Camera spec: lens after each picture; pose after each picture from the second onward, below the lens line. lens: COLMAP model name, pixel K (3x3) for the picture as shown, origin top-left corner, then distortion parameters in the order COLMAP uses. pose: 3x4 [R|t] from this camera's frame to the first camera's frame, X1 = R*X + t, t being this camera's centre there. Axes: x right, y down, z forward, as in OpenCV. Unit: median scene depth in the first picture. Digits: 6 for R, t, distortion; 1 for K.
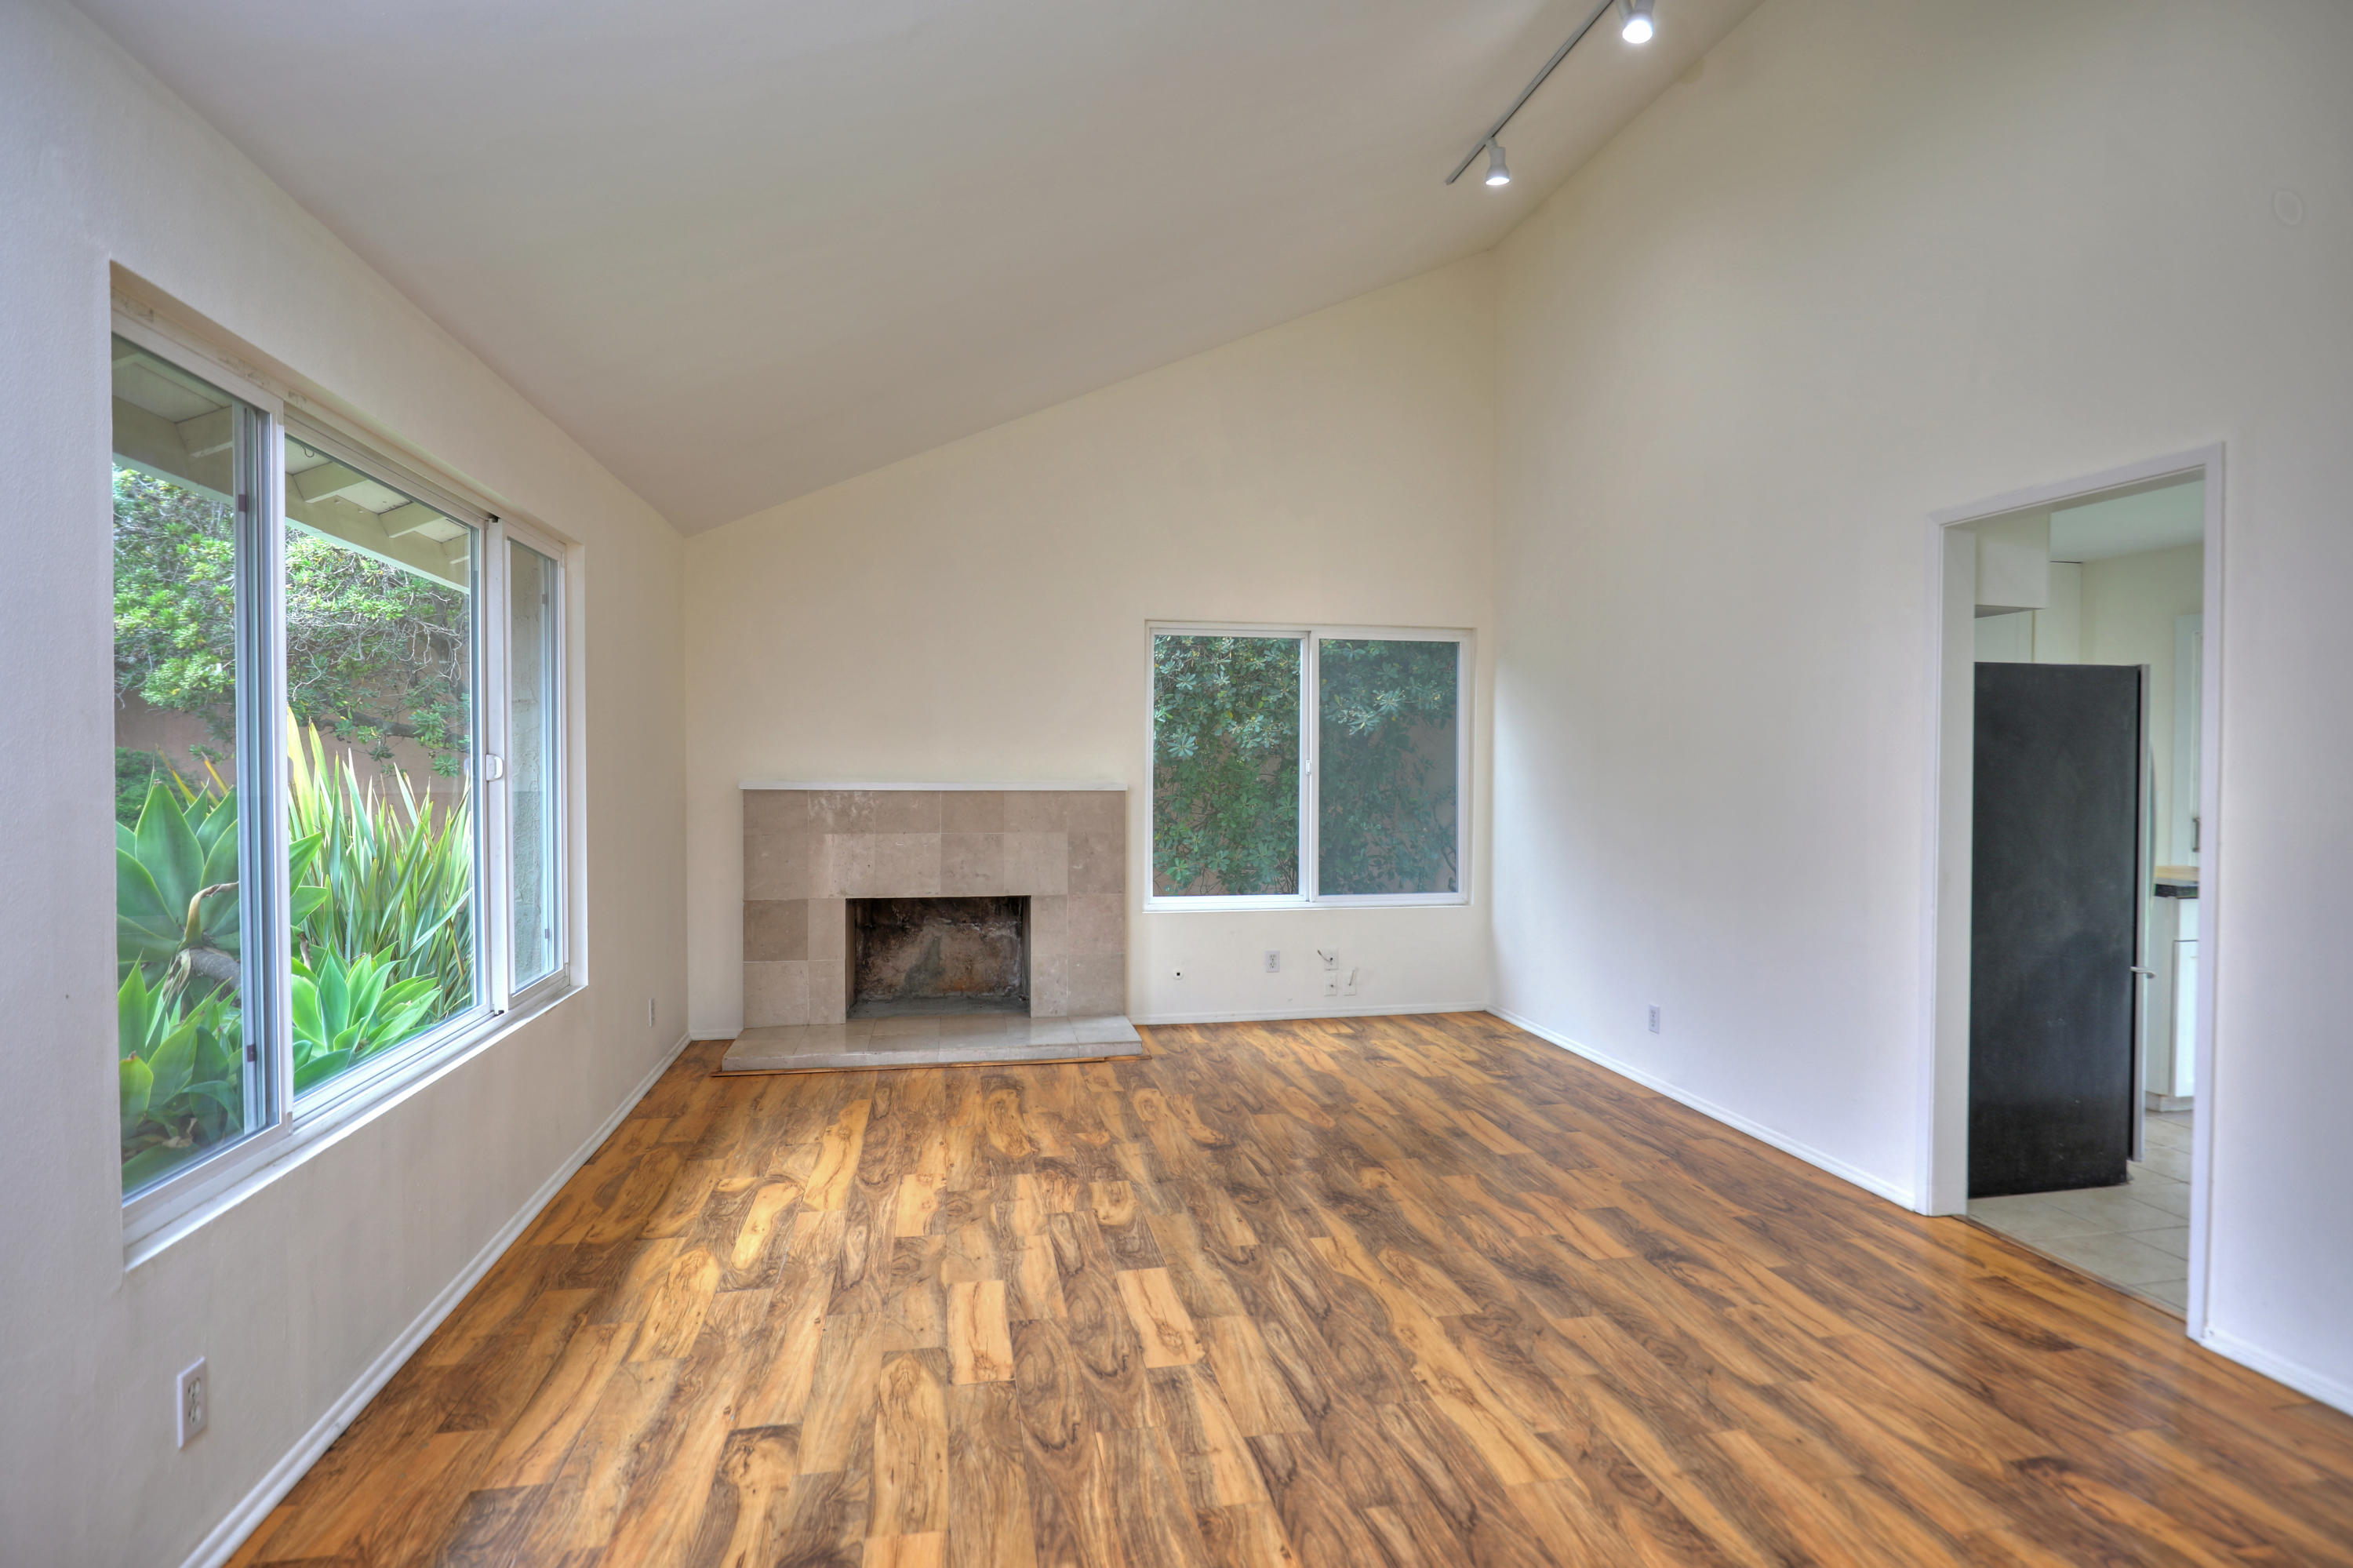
lens RADIAL K [[1341.9, 0, 1272.5], [0, 1341.9, 789.6], [0, 0, 1]] dist [-0.019121, -0.001435]
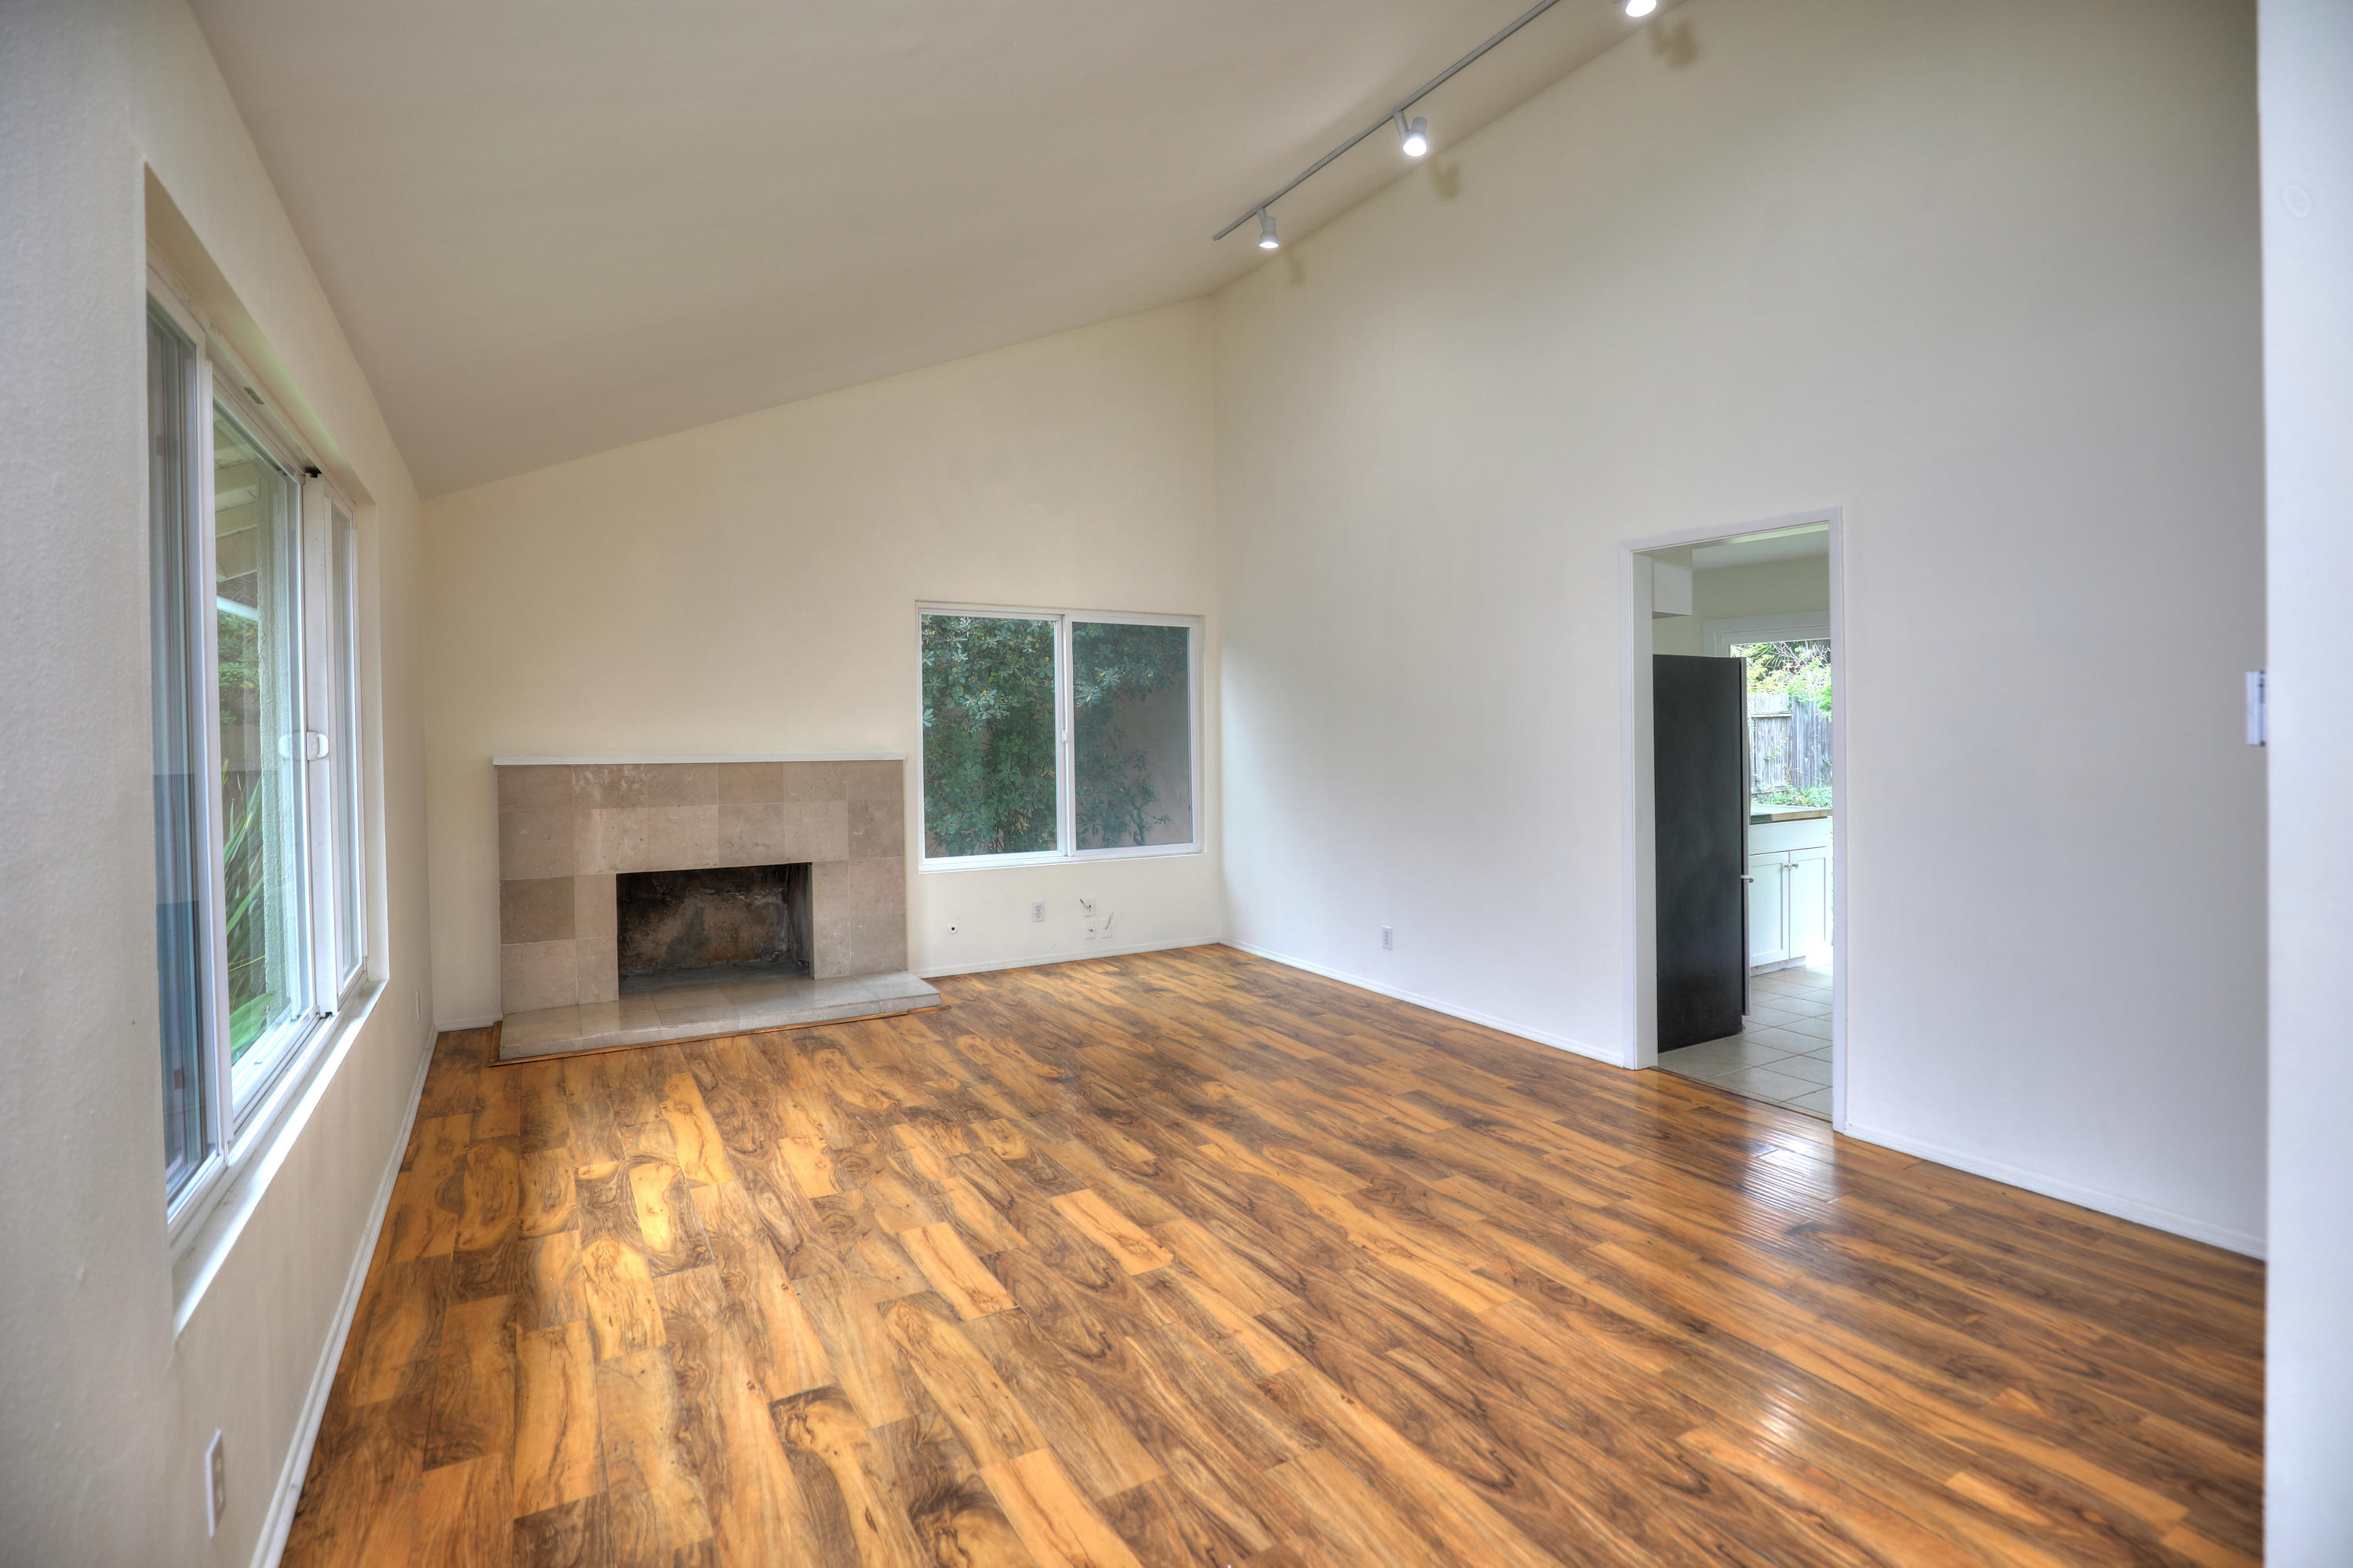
lens RADIAL K [[1173.2, 0, 1316.9], [0, 1173.2, 758.4], [0, 0, 1]] dist [-0.026648, 0.000951]
pose [[0.932738, -0.015315, 0.360231, -0.223380], [0.013660, 0.999881, 0.007140, -0.004216], [-0.360297, -0.001739, 0.932836, 0.024933]]
